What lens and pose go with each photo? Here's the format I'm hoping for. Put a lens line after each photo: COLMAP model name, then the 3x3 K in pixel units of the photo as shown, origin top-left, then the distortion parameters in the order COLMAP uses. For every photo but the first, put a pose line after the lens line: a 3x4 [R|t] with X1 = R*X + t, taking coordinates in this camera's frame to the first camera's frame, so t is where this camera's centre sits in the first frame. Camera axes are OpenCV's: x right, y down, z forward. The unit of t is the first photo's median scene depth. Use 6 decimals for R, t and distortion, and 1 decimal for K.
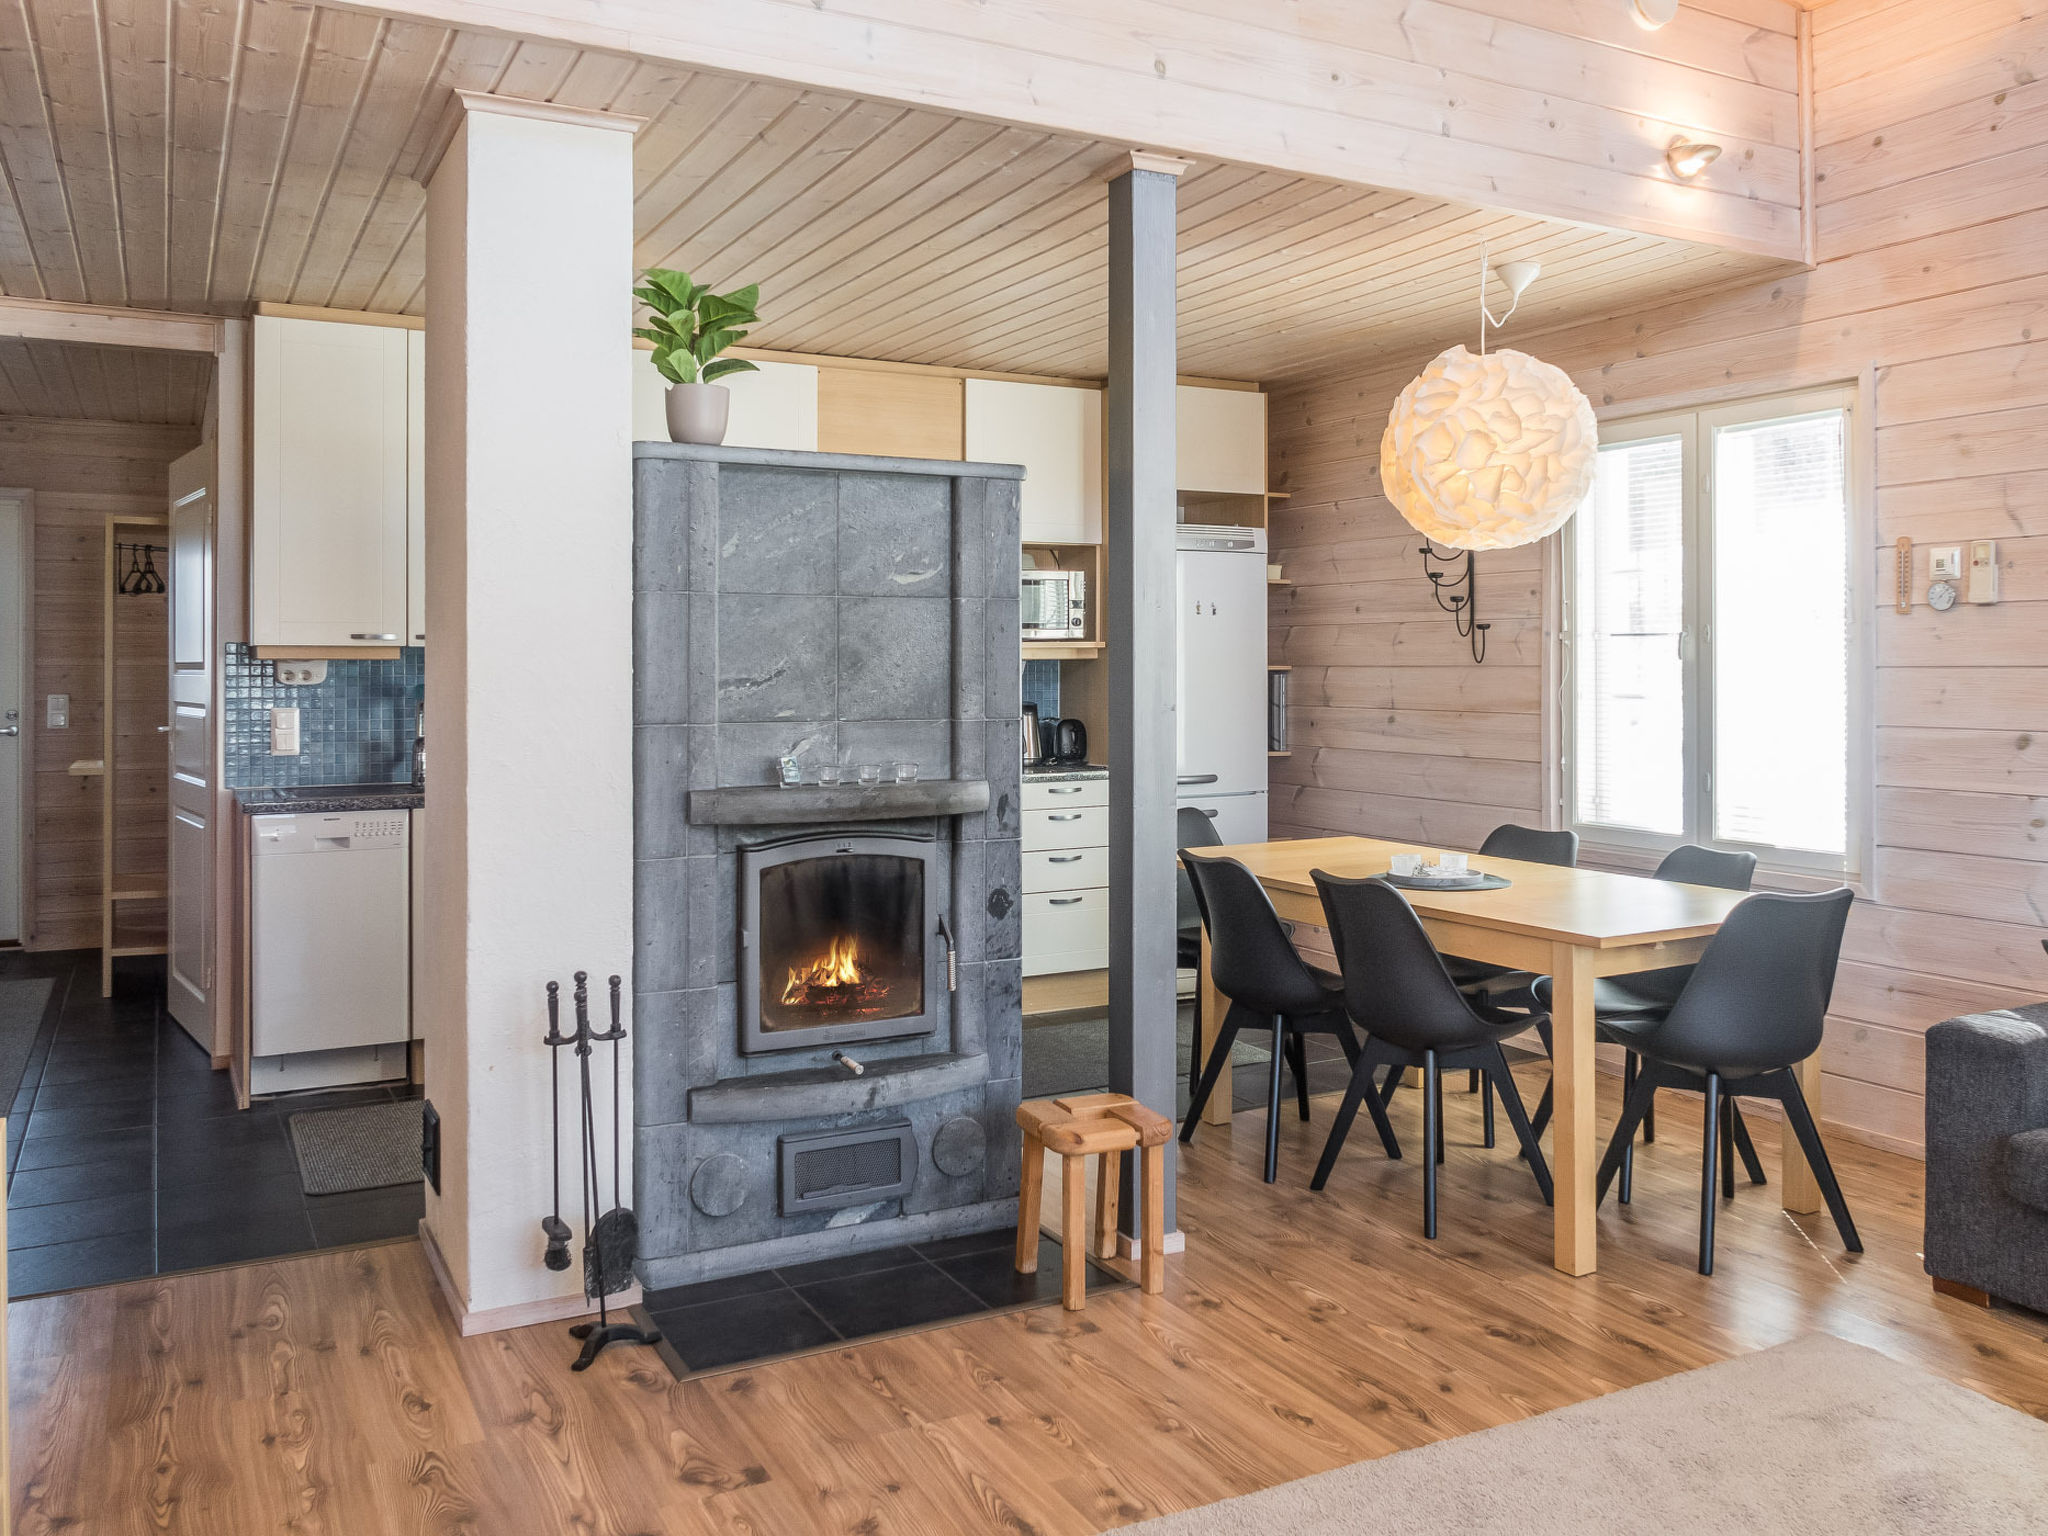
lens RADIAL K [[1584.3, 0, 1024.0], [0, 1584.3, 768.0], [0, 0, 1]] dist [-0.030106, 0.011378]
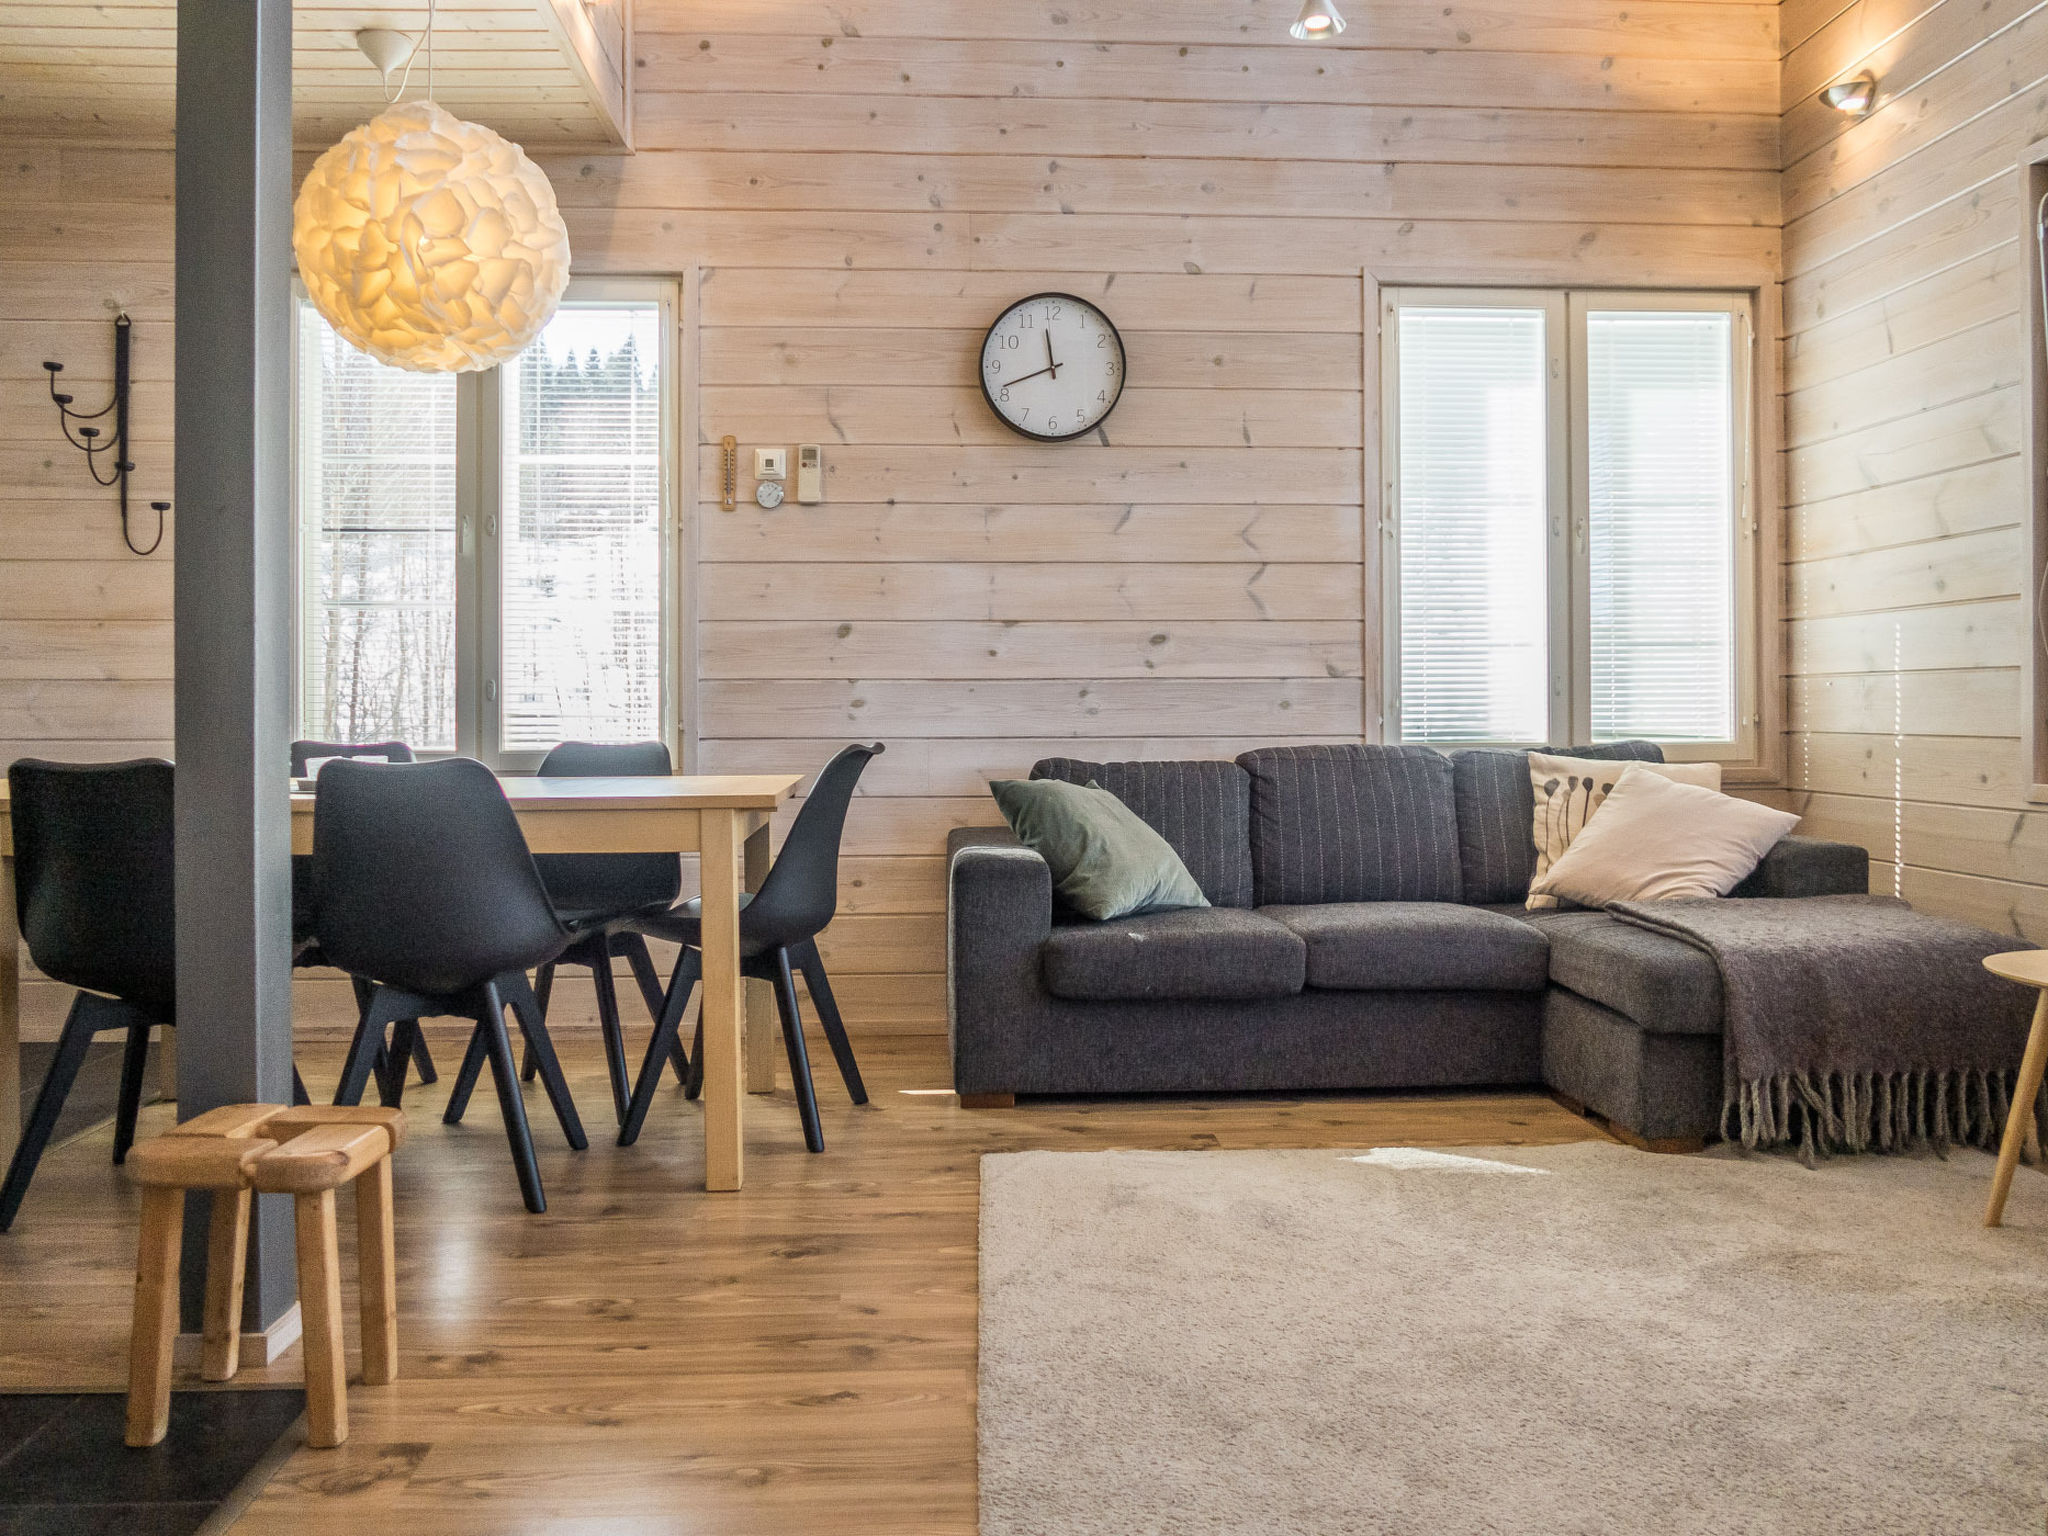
lens RADIAL K [[1584.3, 0, 1024.0], [0, 1584.3, 768.0], [0, 0, 1]] dist [-0.030106, 0.011378]
pose [[0.428914, -0.031184, 0.902807, -0.332237], [0.053182, 0.998542, 0.009225, 0.079140], [-0.901779, 0.044056, 0.429947, 0.419824]]
